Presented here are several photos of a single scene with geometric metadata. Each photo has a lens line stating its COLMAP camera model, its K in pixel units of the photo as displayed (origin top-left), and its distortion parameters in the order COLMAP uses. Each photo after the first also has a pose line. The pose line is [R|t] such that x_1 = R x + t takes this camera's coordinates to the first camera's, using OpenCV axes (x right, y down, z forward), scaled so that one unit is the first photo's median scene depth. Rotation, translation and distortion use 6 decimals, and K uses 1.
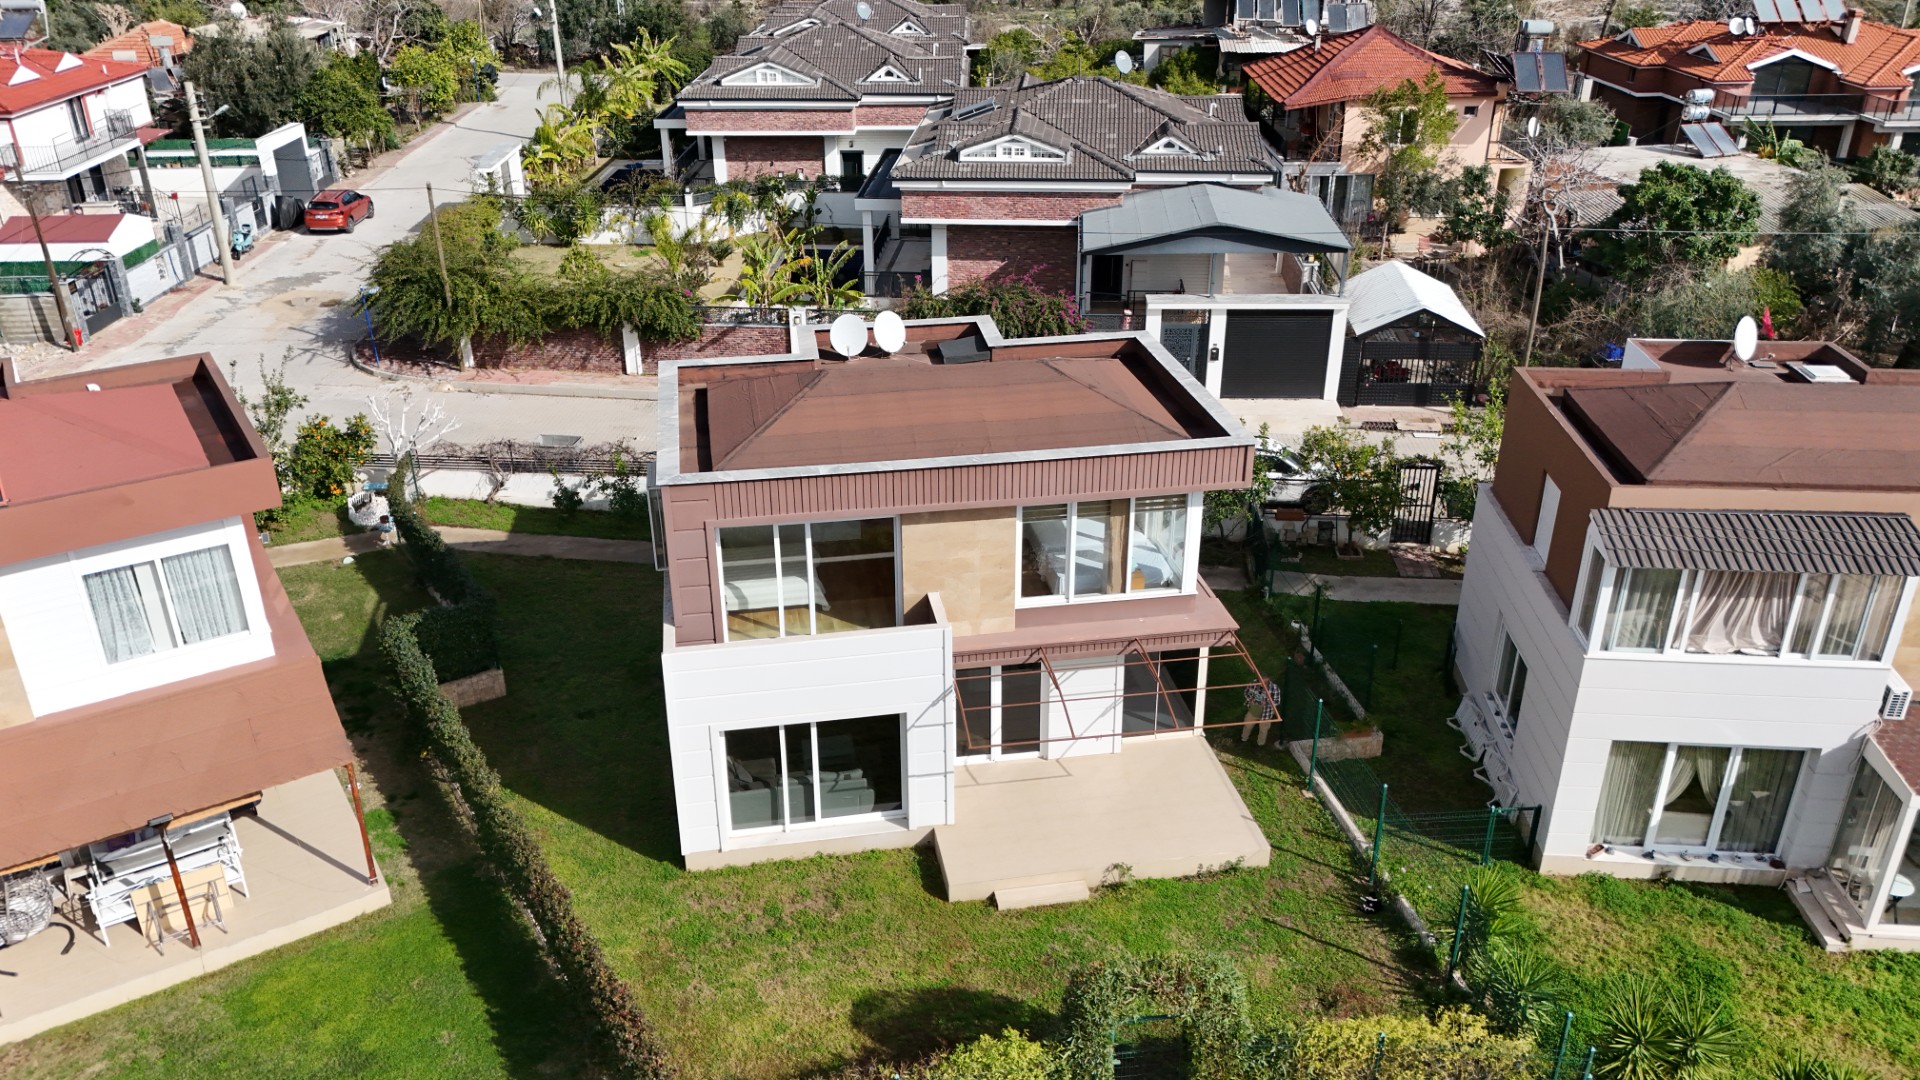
lens RADIAL K [[1358.1, 0, 960.0], [0, 1358.1, 540.0], [0, 0, 1]] dist [0.103243, -0.122853]
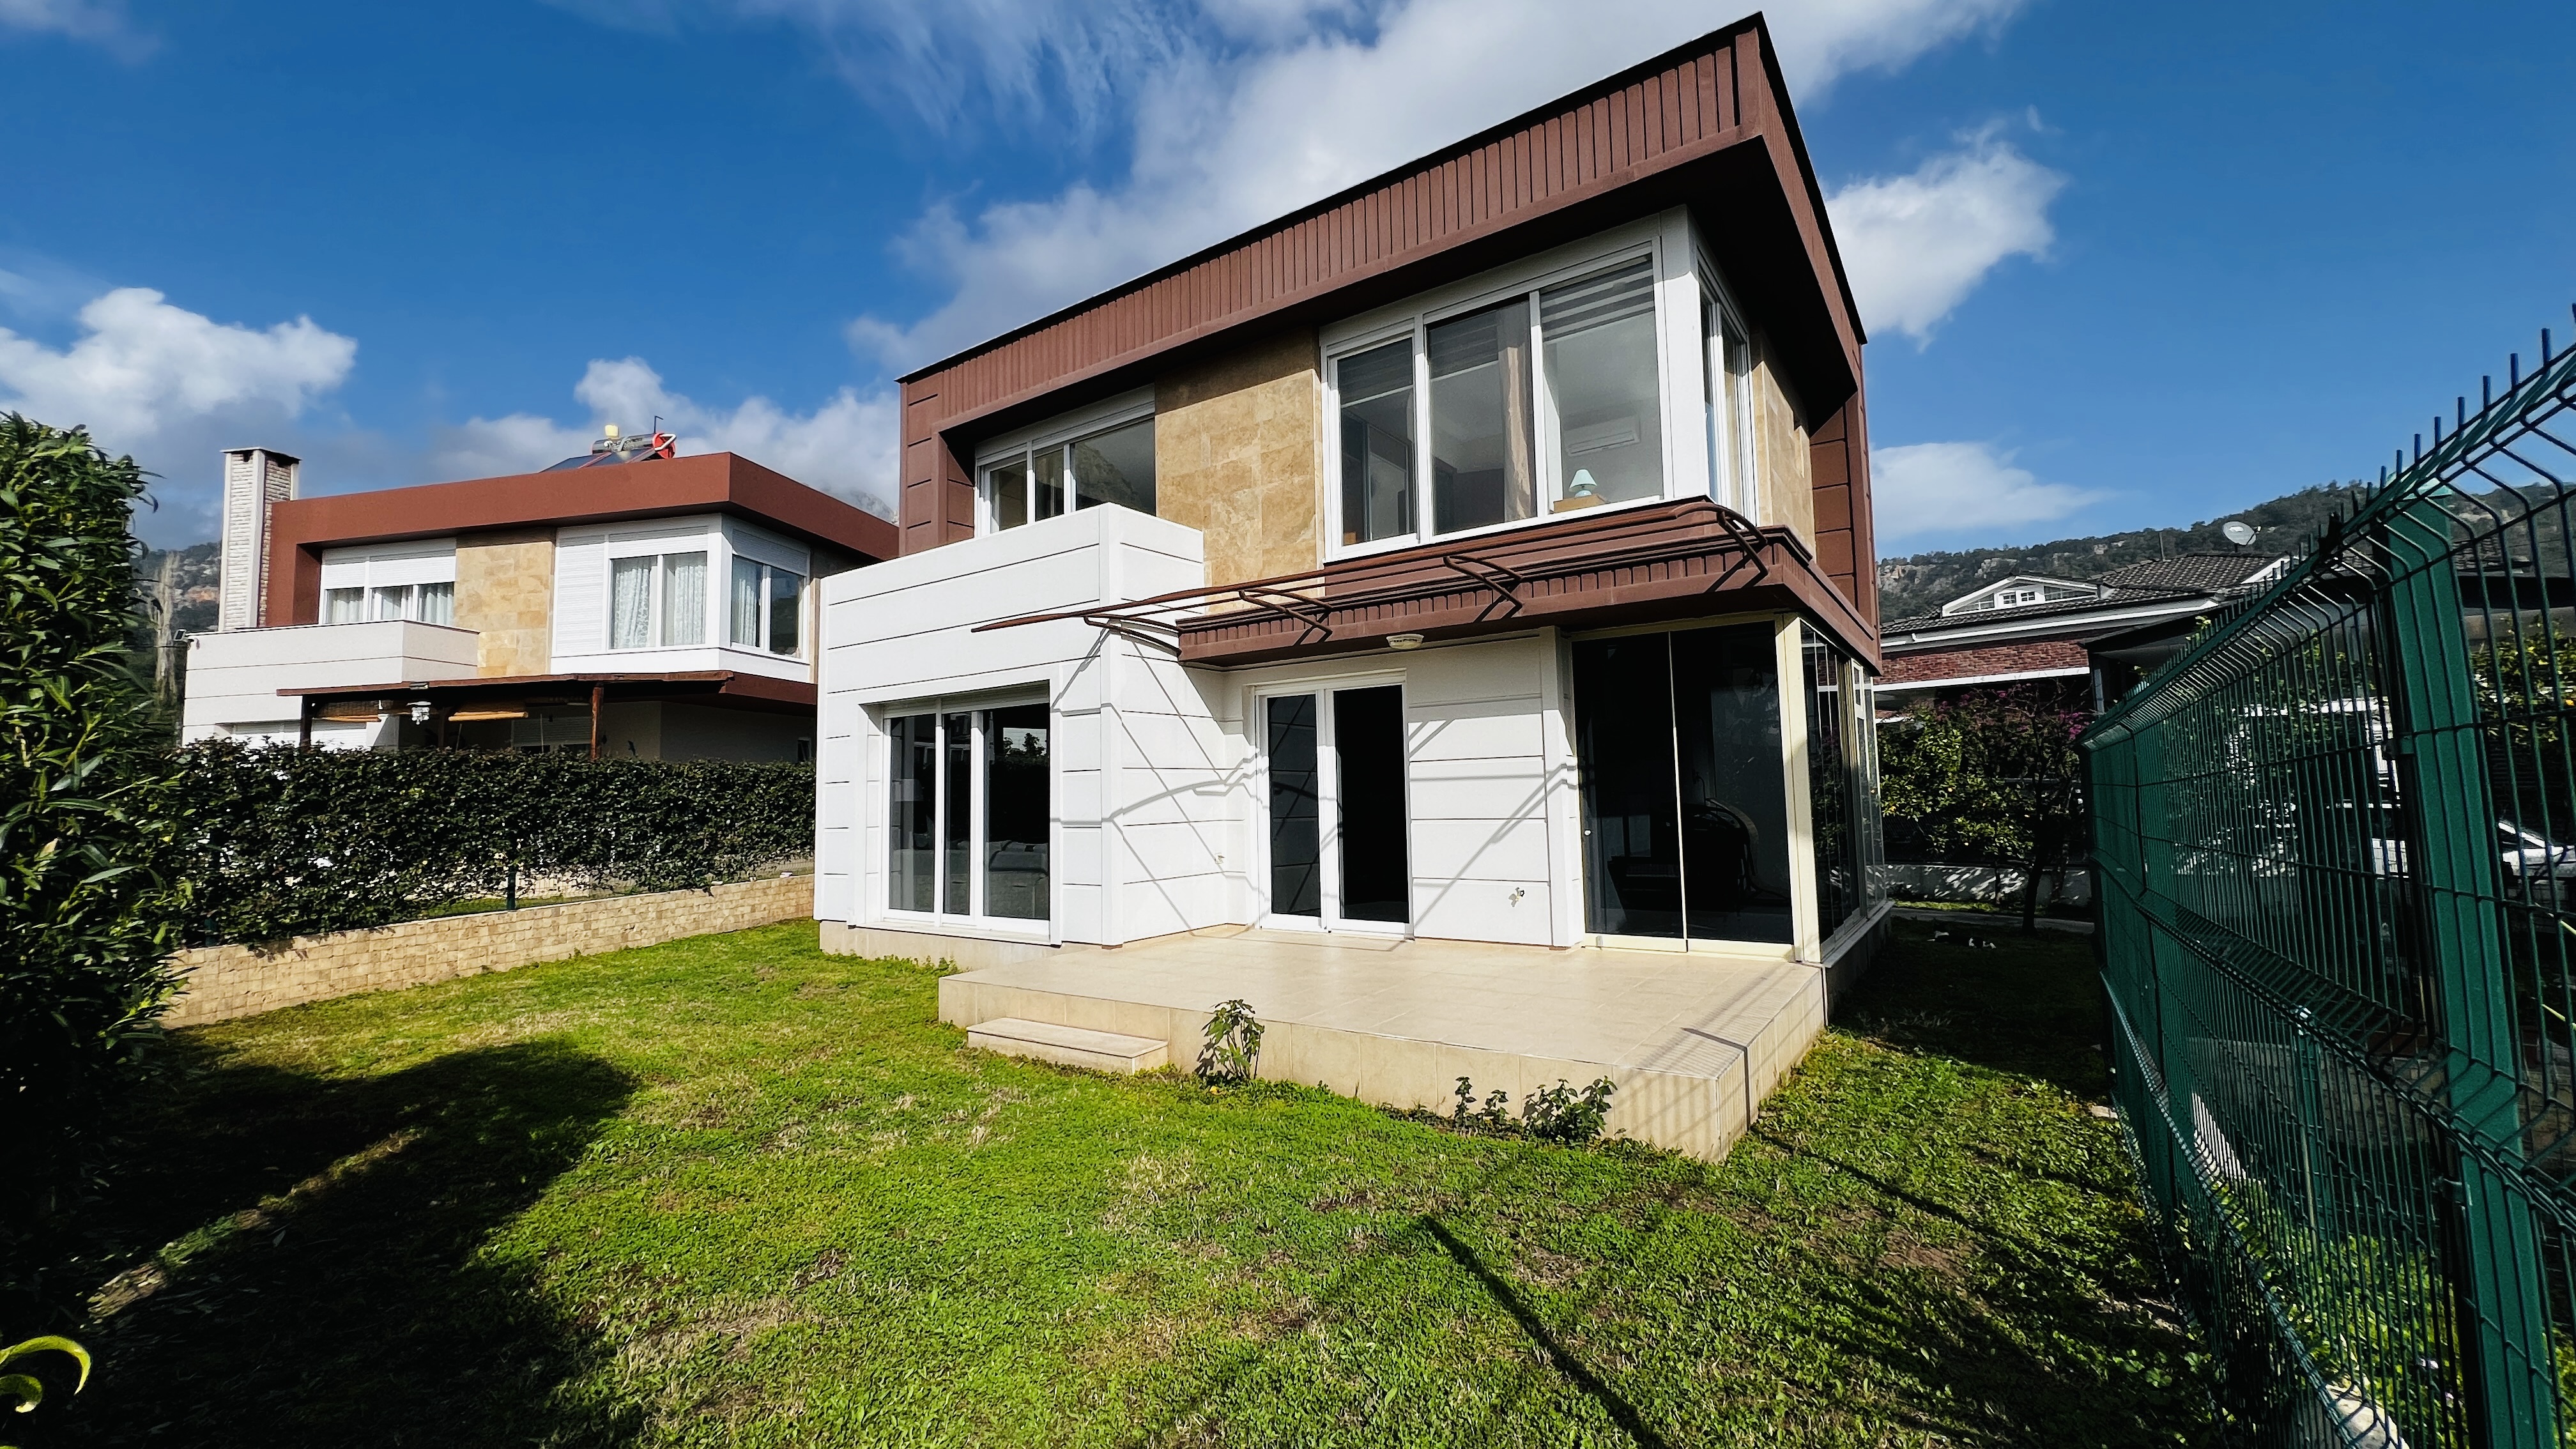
lens RADIAL K [[1030.6, 0, 1281.7], [0, 1030.6, 718.2], [0, 0, 1]] dist [-0.001519, 0.000418]
pose [[0.712246, -0.058671, -0.699474, 0.289052], [-0.285573, 0.886083, -0.365110, 0.241874], [0.641213, 0.459799, 0.614354, 0.735015]]
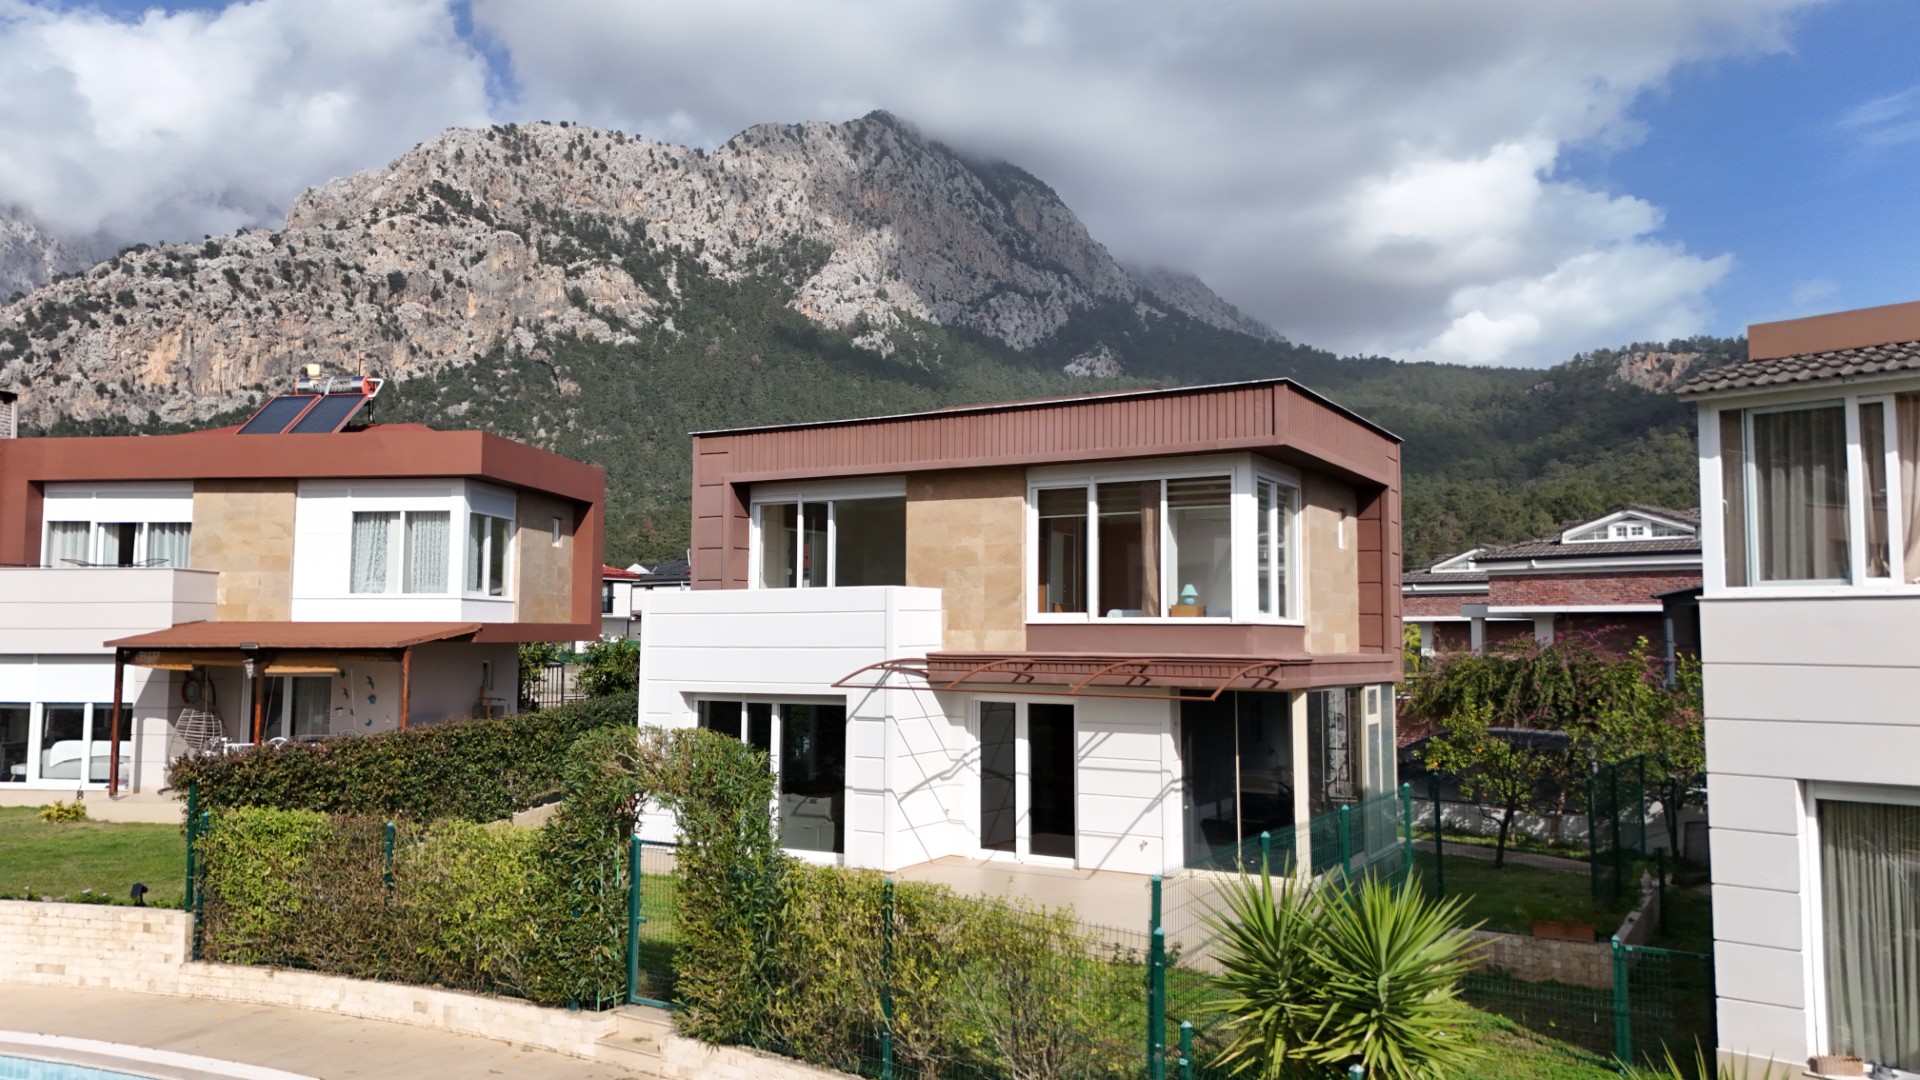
lens RADIAL K [[1358.1, 0, 960.0], [0, 1358.1, 540.0], [0, 0, 1]] dist [0.103243, -0.122853]
pose [[0.770343, -0.036444, -0.636588, 0.505792], [-0.279176, 0.878309, -0.388117, 0.318614], [0.573265, 0.476703, 0.666425, 0.388733]]
